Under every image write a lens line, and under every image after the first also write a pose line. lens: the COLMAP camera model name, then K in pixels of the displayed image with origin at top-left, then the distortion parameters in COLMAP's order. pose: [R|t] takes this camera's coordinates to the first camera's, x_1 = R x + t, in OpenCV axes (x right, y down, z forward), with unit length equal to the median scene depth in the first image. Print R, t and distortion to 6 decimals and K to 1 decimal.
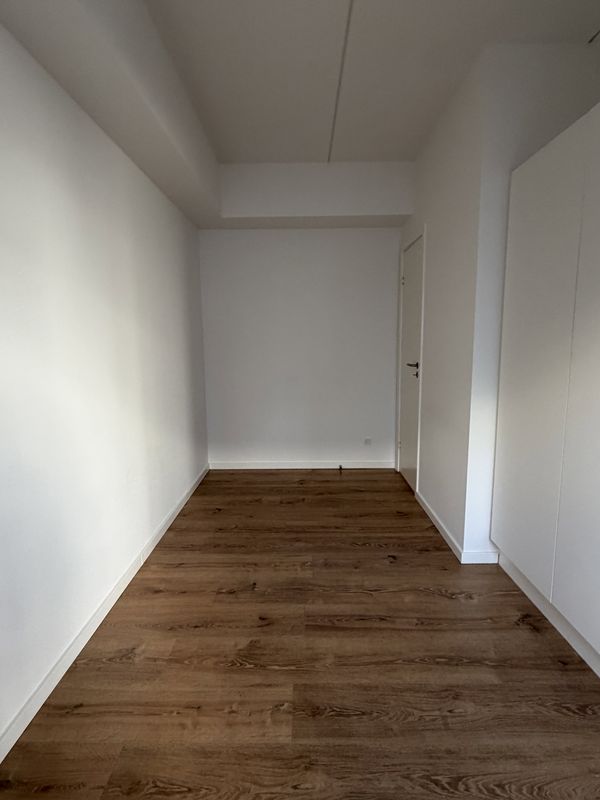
lens RADIAL K [[430.4, 0, 297.4], [0, 430.4, 403.3], [0, 0, 1]] dist [0.002035, 0.000687]
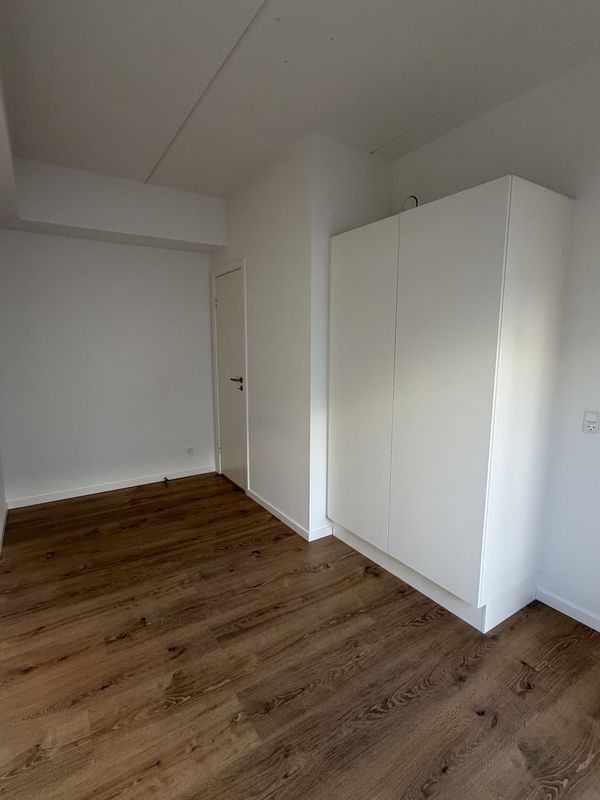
lens RADIAL K [[401.1, 0, 298.9], [0, 401.1, 399.5], [0, 0, 1]] dist [0.006380, -0.002037]
pose [[0.835311, -0.069646, 0.545348, -0.306865], [0.071785, 0.997268, 0.017408, -0.075630], [-0.545071, 0.024607, 0.838029, 0.040243]]
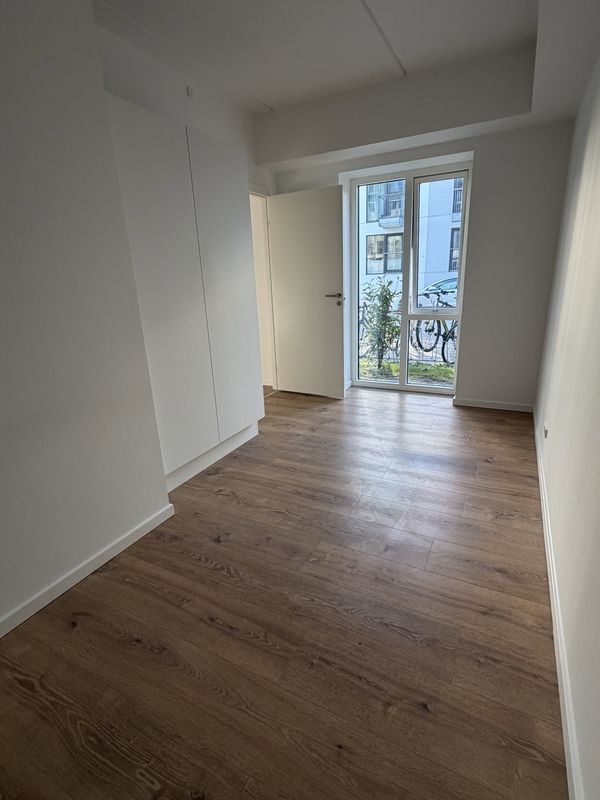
lens RADIAL K [[401.1, 0, 301.2], [0, 401.1, 395.1], [0, 0, 1]] dist [0.006380, -0.002037]
pose [[-0.892137, -0.085956, 0.443512, -0.329577], [0.113319, 0.907767, 0.403878, -0.268034], [-0.437321, 0.410572, -0.800113, 1.859874]]
